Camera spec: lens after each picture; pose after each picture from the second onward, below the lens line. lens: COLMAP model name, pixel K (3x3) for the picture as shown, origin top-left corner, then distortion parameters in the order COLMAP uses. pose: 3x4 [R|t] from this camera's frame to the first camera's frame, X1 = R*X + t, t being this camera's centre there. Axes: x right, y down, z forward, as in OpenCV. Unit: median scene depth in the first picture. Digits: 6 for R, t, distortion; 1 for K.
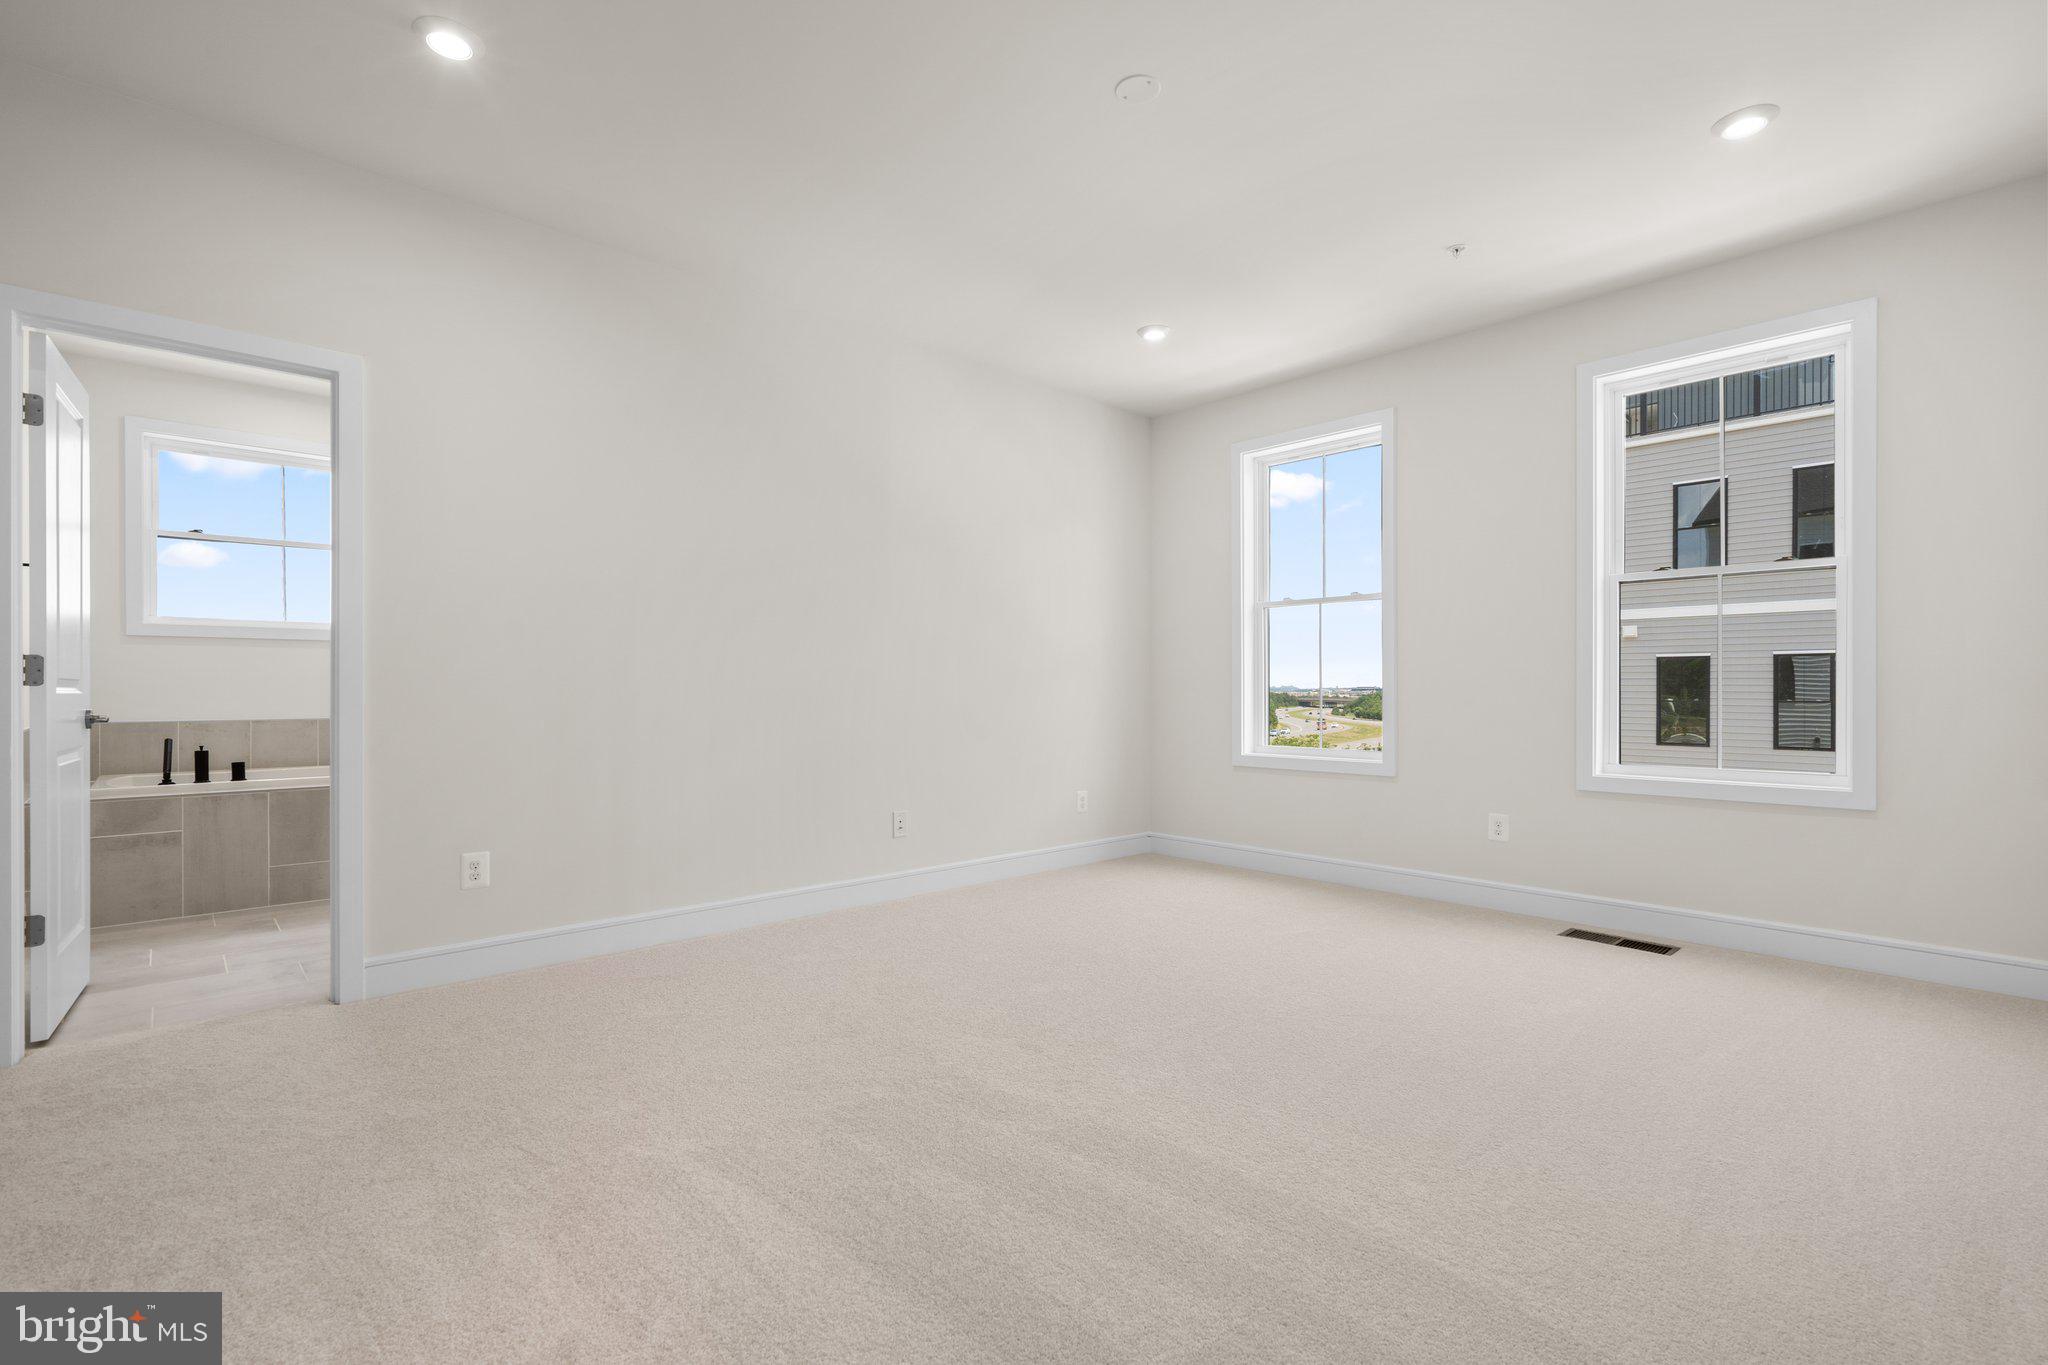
lens RADIAL K [[931.4, 0, 1016.7], [0, 931.4, 689.1], [0, 0, 1]] dist [-0.000122, 0.001309]
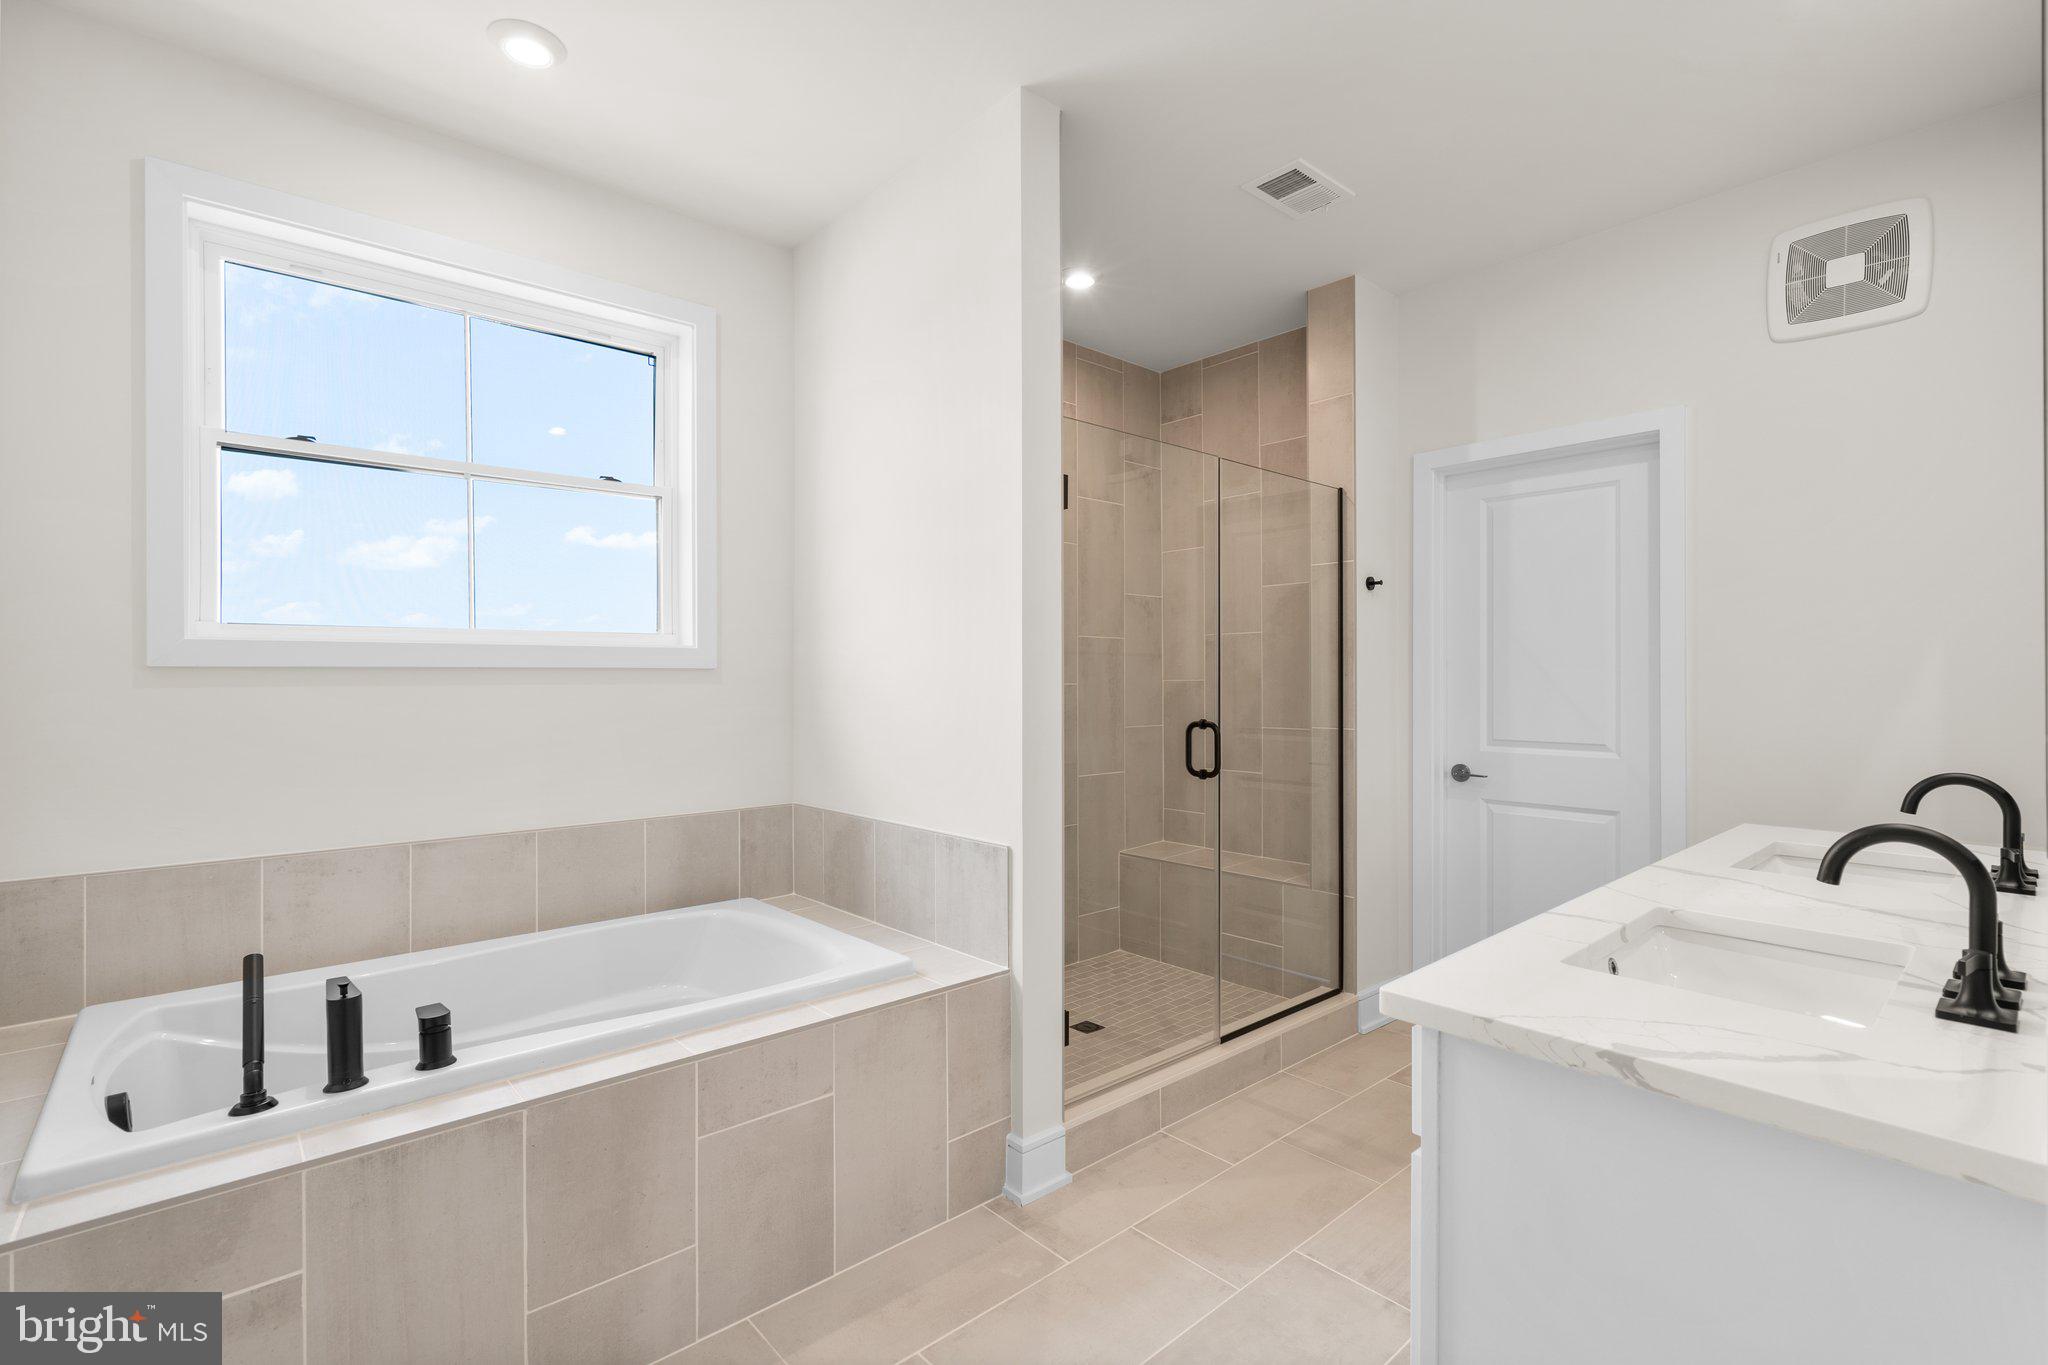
lens RADIAL K [[929.2, 0, 1024.0], [0, 929.2, 682.5], [0, 0, 1]] dist [-0.001668, -0.000342]
pose [[0.999876, -0.002236, -0.015592, -0.534260], [0.002203, 0.999995, -0.002119, -0.048951], [0.015597, 0.002084, 0.999876, 0.568237]]
